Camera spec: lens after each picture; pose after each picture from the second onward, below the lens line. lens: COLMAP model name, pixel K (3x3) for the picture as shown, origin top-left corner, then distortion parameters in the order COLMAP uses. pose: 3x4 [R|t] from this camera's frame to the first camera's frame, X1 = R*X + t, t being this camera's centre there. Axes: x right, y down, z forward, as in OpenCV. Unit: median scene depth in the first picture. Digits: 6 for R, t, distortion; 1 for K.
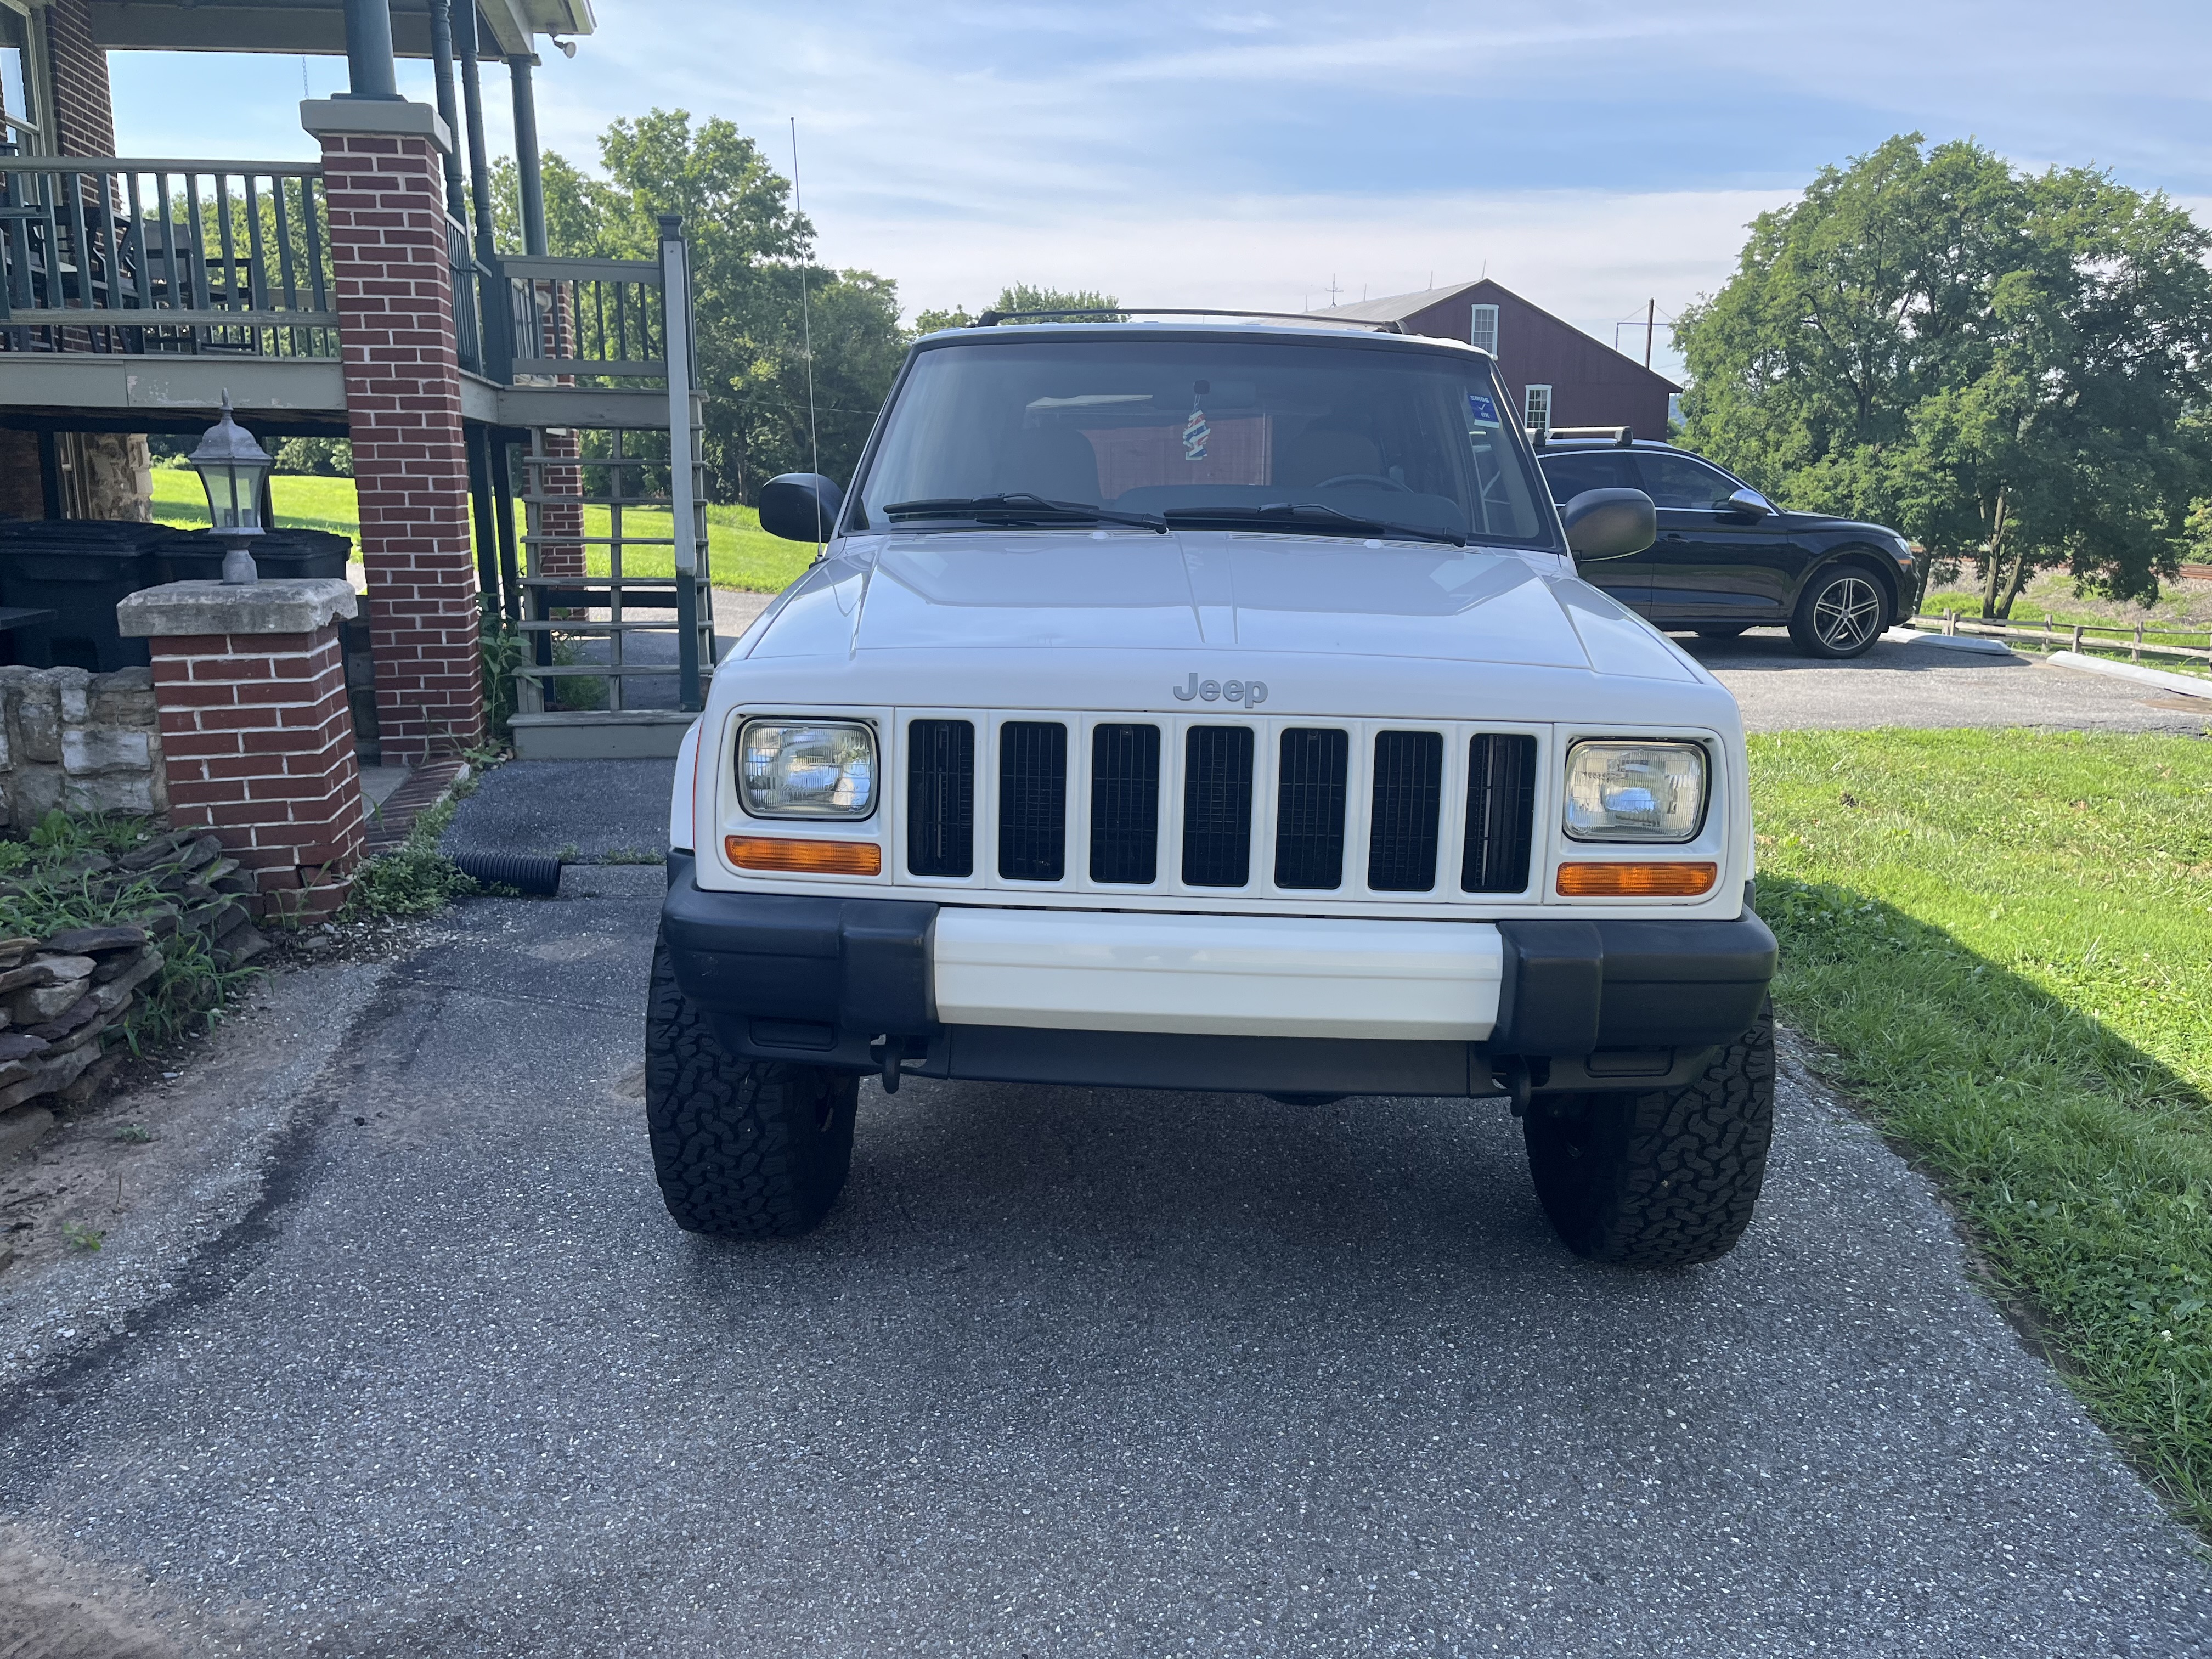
lens RADIAL K [[1682.1, 0, 1118.0], [0, 1682.1, 842.0], [0, 0, 1]] dist [0.048173, -0.071439]
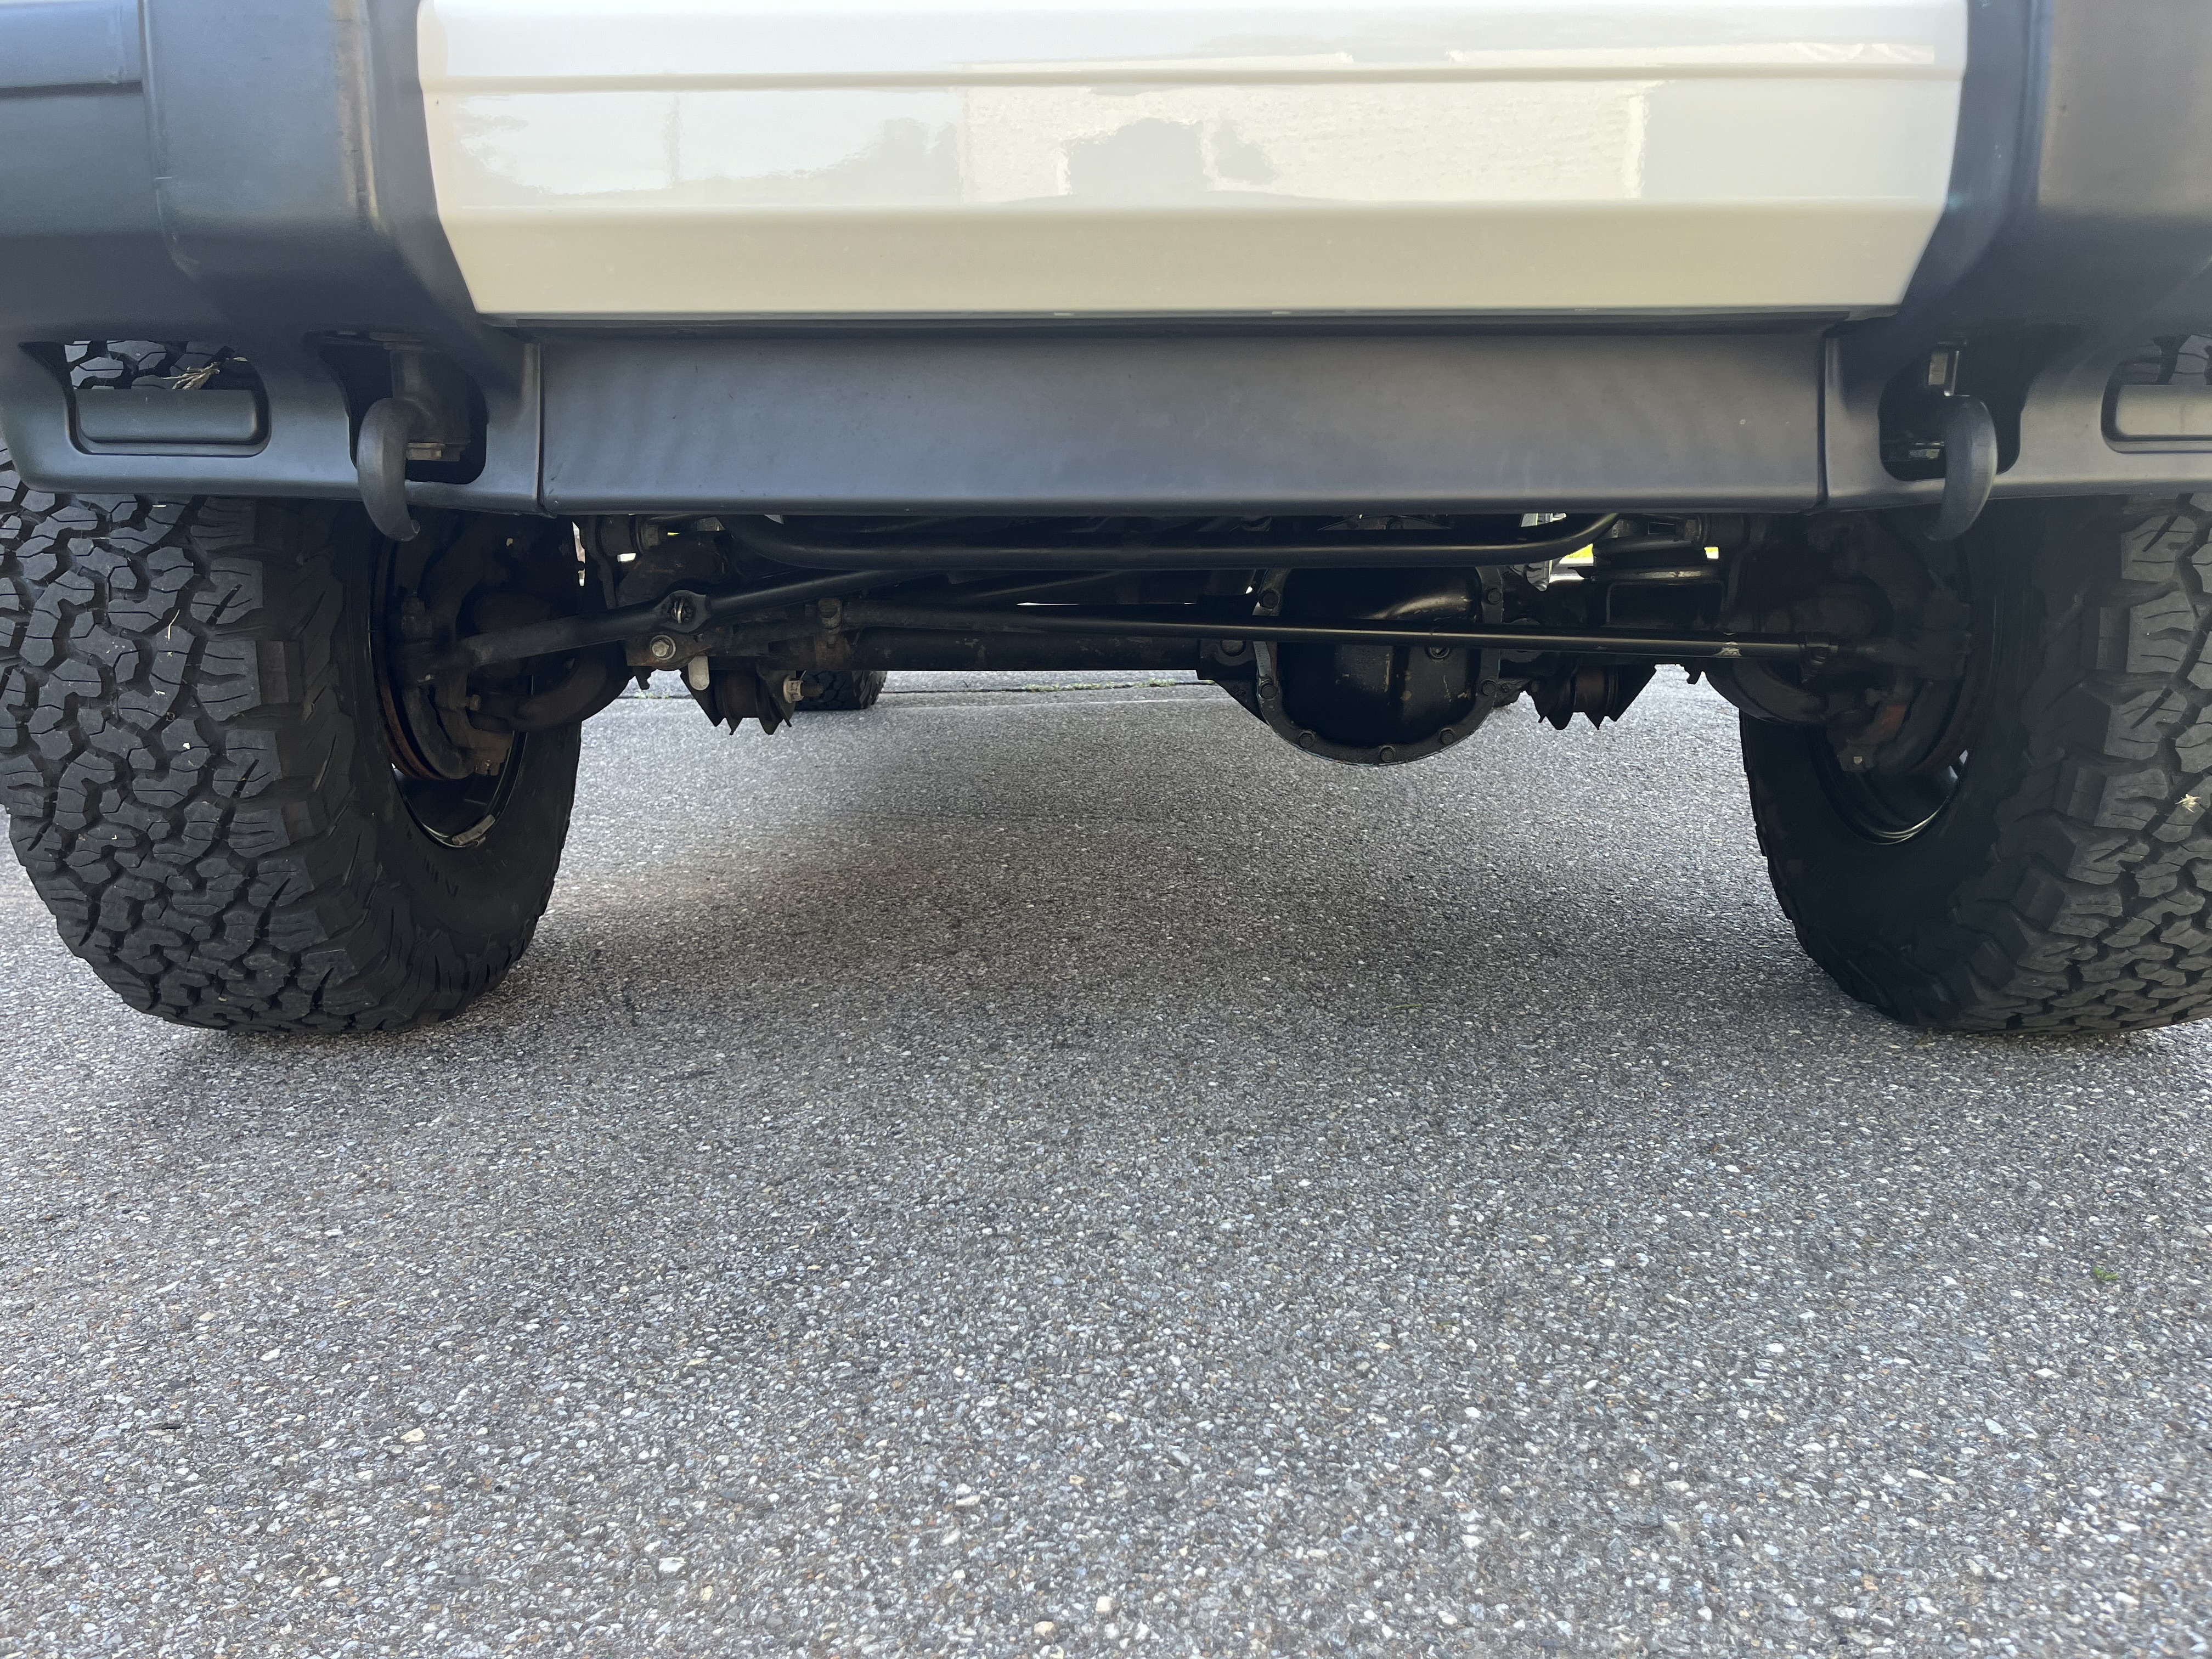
lens RADIAL K [[1683.2, 0, 1115.3], [0, 1683.2, 849.5], [0, 0, 1]] dist [0.060538, -0.081091]
pose [[0.999658, -0.026086, 0.001600, 0.032626], [0.026108, 0.999541, -0.015359, 0.214561], [-0.001199, 0.015396, 0.999881, 0.542068]]
